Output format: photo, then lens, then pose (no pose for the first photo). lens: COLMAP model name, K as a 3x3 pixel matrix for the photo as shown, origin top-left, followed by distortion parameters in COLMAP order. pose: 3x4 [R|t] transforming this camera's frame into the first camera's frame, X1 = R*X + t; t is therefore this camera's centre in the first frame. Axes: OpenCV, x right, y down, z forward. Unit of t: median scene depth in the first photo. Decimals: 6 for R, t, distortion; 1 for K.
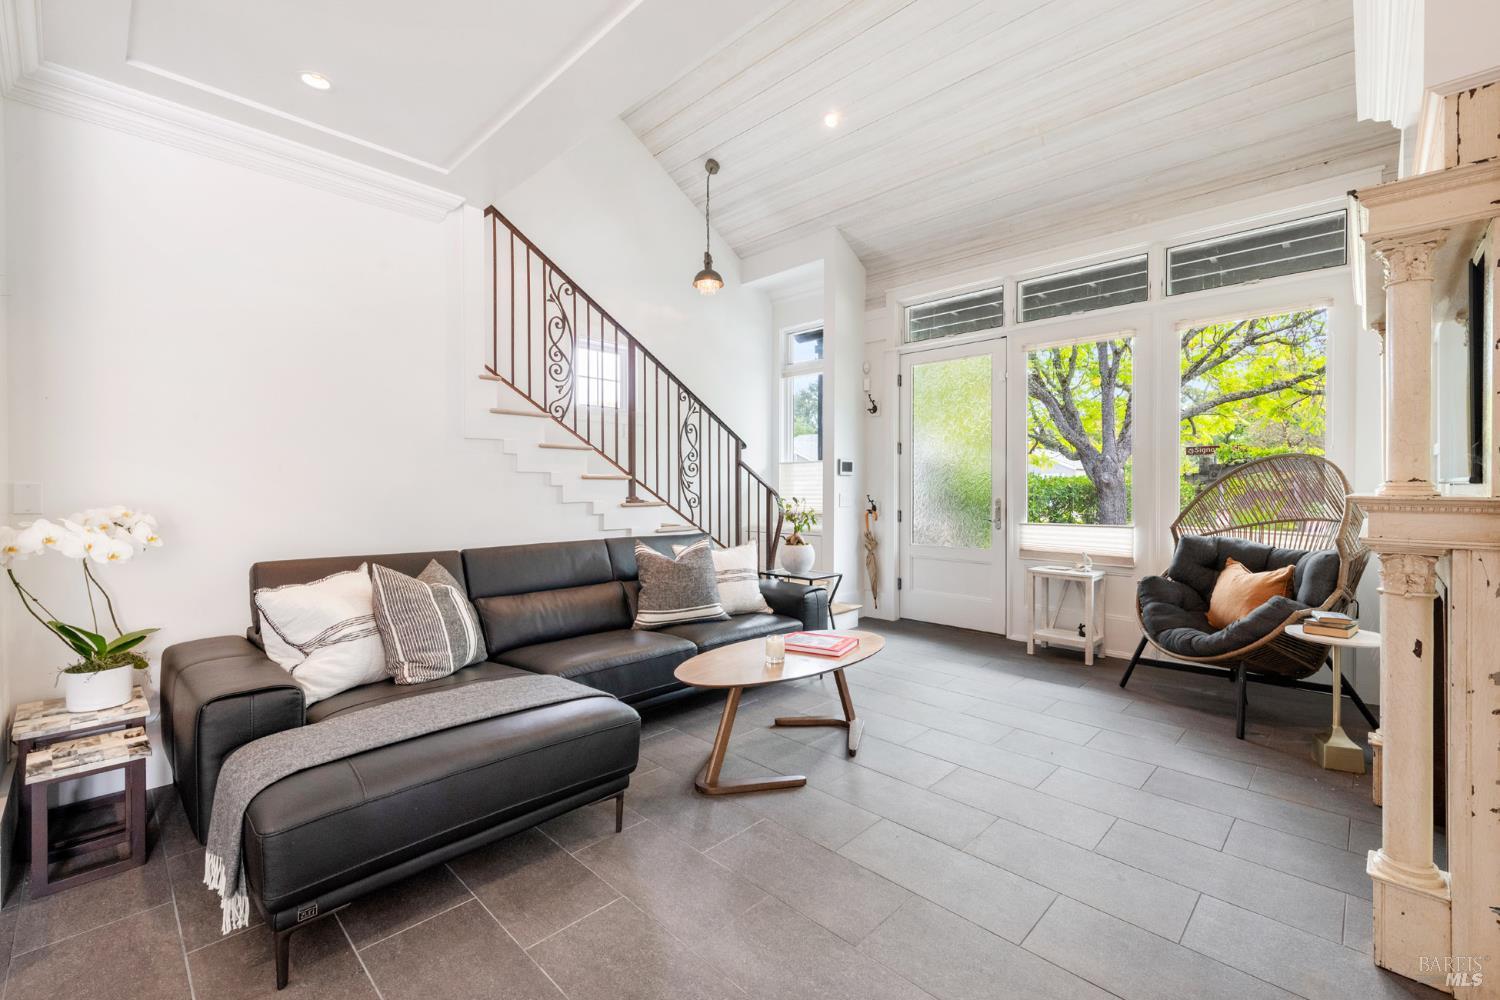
lens RADIAL K [[637.9, 0, 750.0], [0, 637.9, 488.8], [0, 0, 1]] dist [0.022633, 0.000110]
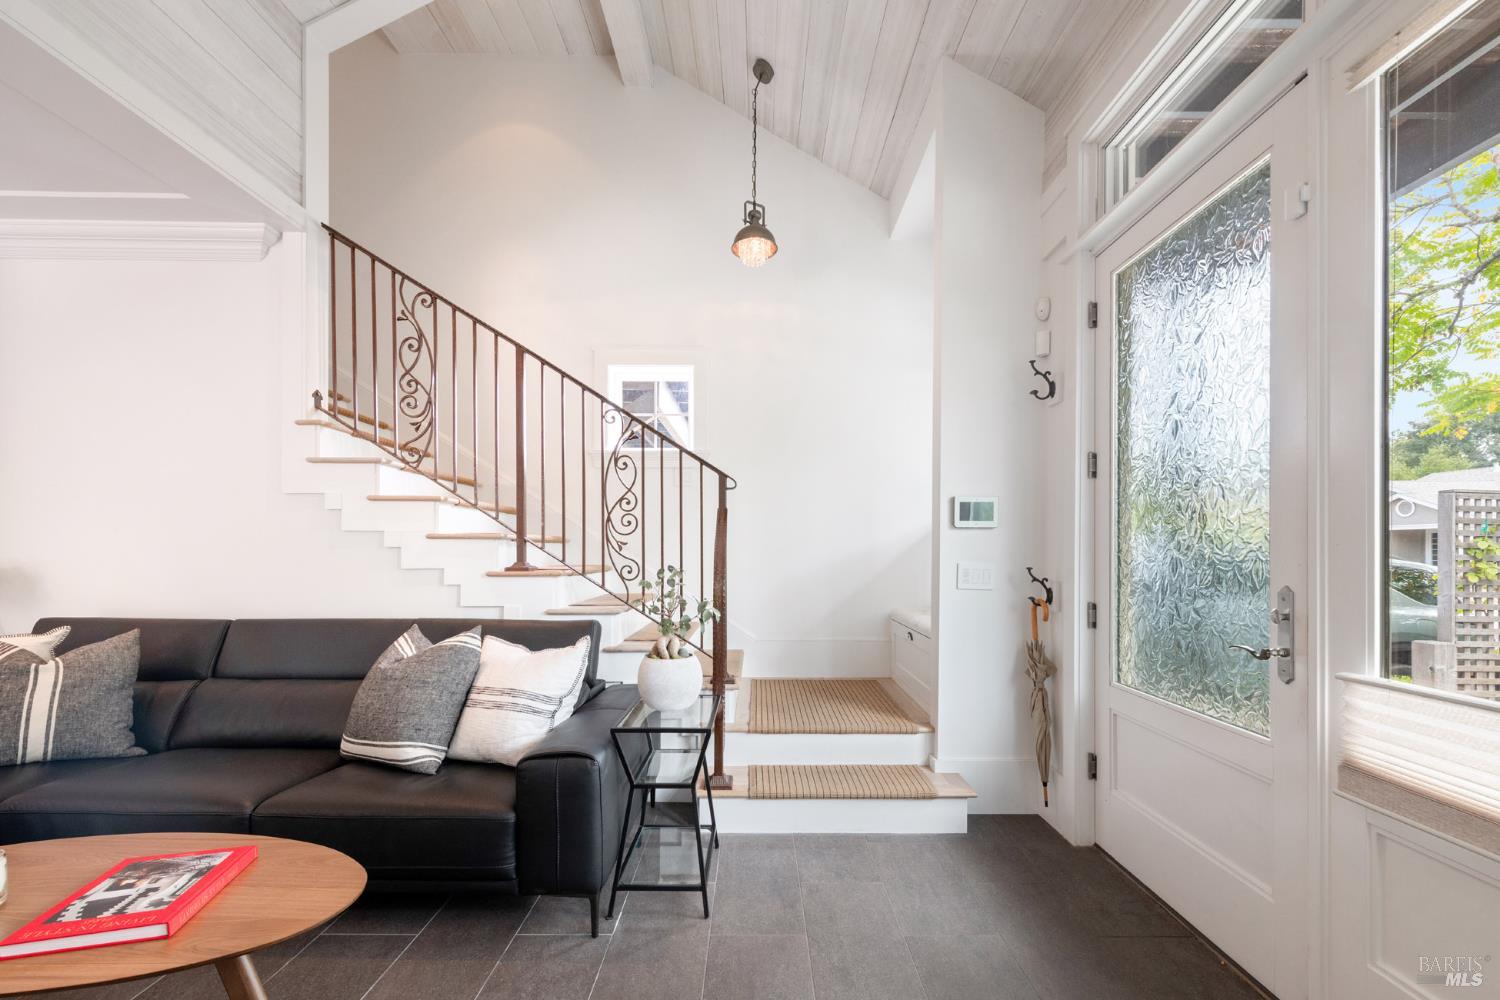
lens RADIAL K [[622.6, 0, 752.9], [0, 622.6, 547.7], [0, 0, 1]] dist [-0.000093, 0.000022]
pose [[0.697546, 0.001273, -0.716539, 0.500126], [-0.005629, 0.999977, -0.003704, -0.003427], [0.716518, 0.006617, 0.697537, 0.685563]]
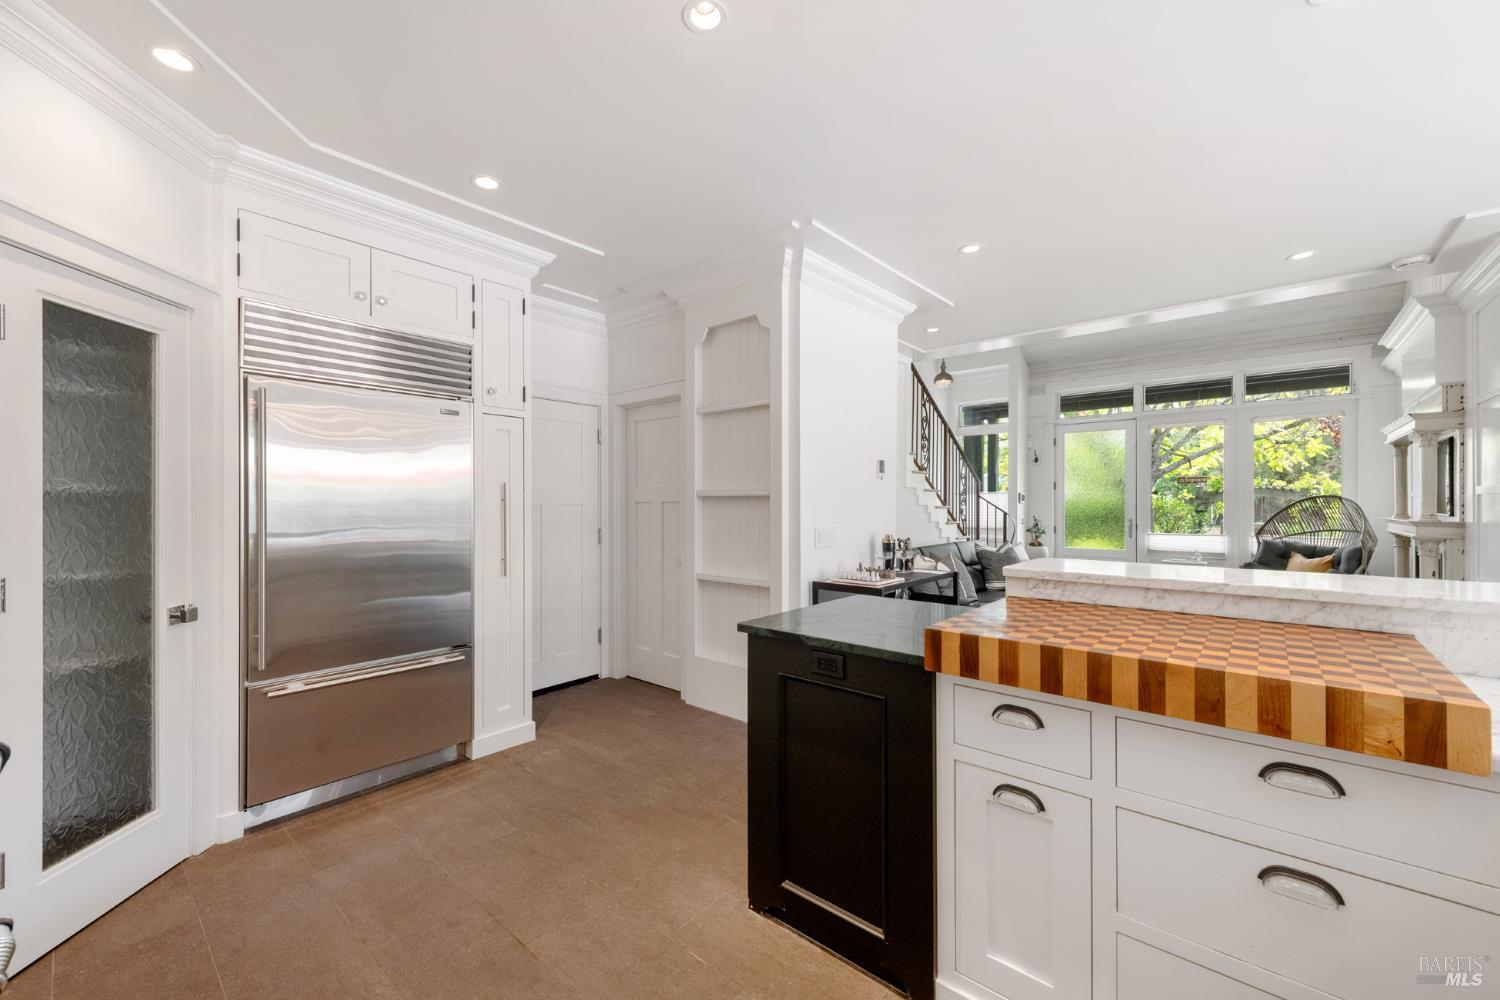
lens RADIAL K [[614.0, 0, 750.0], [0, 614.0, 500.0], [0, 0, 1]] dist [0.035118, -0.000009]
pose [[0.996997, 0.000609, 0.077435, -0.818423], [-0.000017, 0.999971, -0.007647, -0.022530], [-0.077438, 0.007623, 0.996968, -0.585467]]
